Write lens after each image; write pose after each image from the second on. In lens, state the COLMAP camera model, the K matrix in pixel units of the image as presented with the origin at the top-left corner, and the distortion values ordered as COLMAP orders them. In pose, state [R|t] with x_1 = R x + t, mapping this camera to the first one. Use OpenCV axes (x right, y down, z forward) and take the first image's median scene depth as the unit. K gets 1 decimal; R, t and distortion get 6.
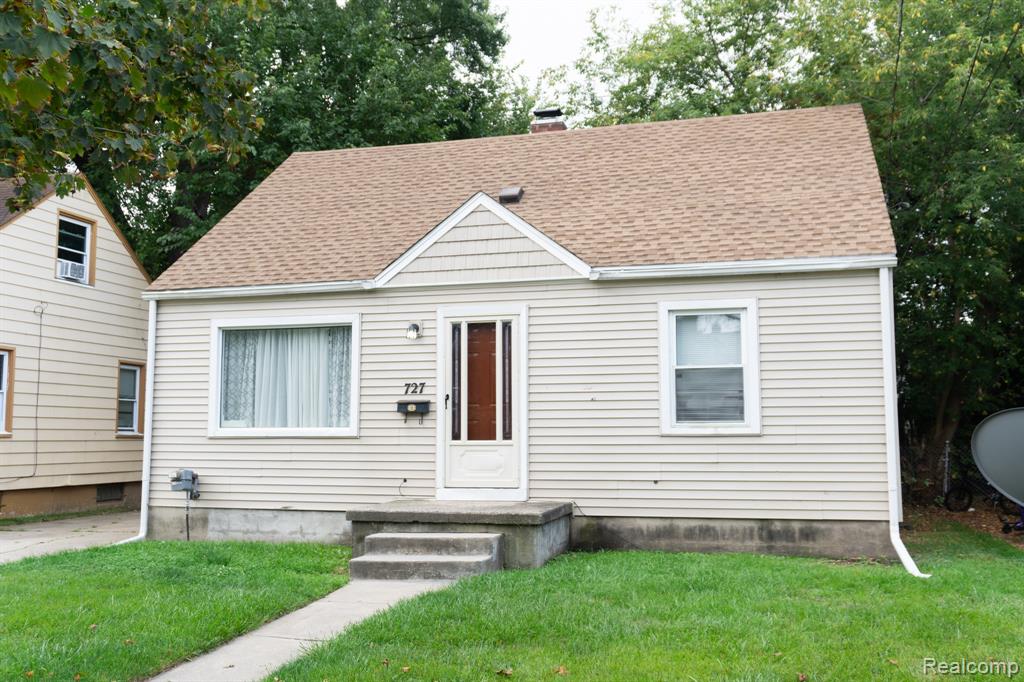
lens RADIAL K [[907.1, 0, 531.5], [0, 907.1, 326.2], [0, 0, 1]] dist [-0.022182, 0.007259]
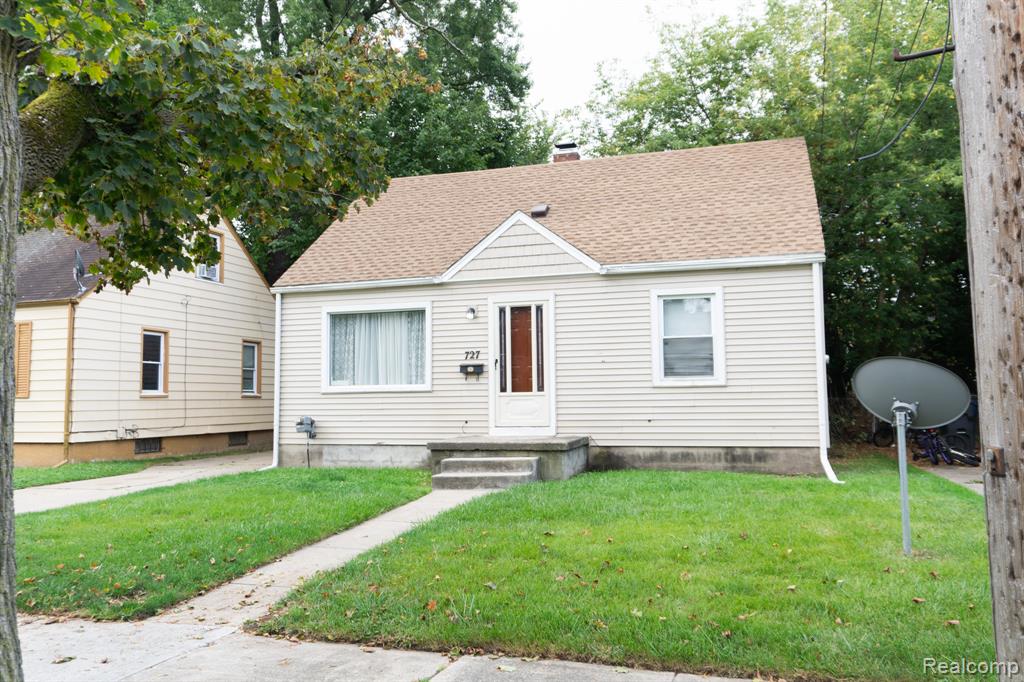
lens RADIAL K [[739.3, 0, 533.3], [0, 739.3, 328.8], [0, 0, 1]] dist [-0.010814, -0.003678]
pose [[0.999658, -0.011878, -0.023297, -0.010580], [0.012472, 0.999596, 0.025544, 0.001323], [0.022985, -0.025826, 0.999402, -0.113001]]
